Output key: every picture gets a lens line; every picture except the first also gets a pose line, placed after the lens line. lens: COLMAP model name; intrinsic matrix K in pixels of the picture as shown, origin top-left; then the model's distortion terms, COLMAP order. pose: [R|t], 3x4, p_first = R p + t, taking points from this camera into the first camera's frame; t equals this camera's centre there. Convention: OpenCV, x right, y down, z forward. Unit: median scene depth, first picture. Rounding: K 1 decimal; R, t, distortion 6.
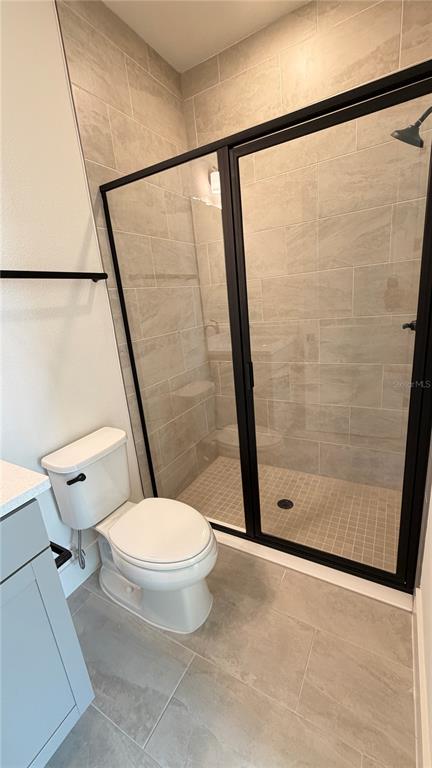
lens RADIAL K [[306.1, 0, 214.1], [0, 306.1, 382.4], [0, 0, 1]] dist [0.000780, -0.000143]
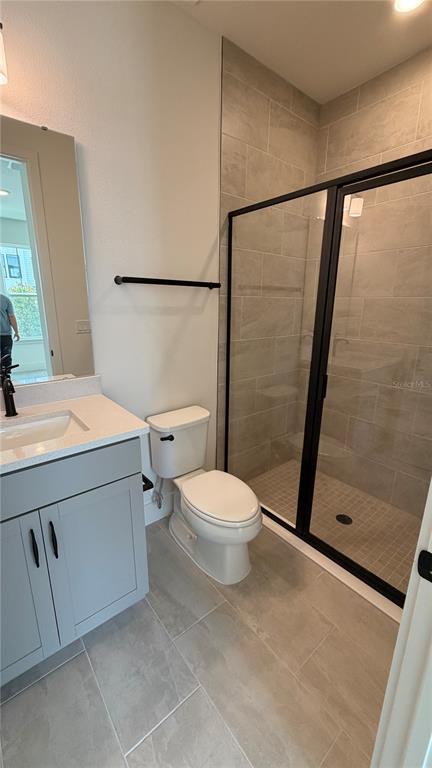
lens RADIAL K [[306.1, 0, 214.1], [0, 306.1, 382.4], [0, 0, 1]] dist [0.000780, -0.000143]
pose [[0.927606, 0.189243, -0.322078, 0.092870], [-0.189748, 0.981370, 0.030136, 0.001727], [0.321780, 0.033160, 0.946233, -0.152432]]
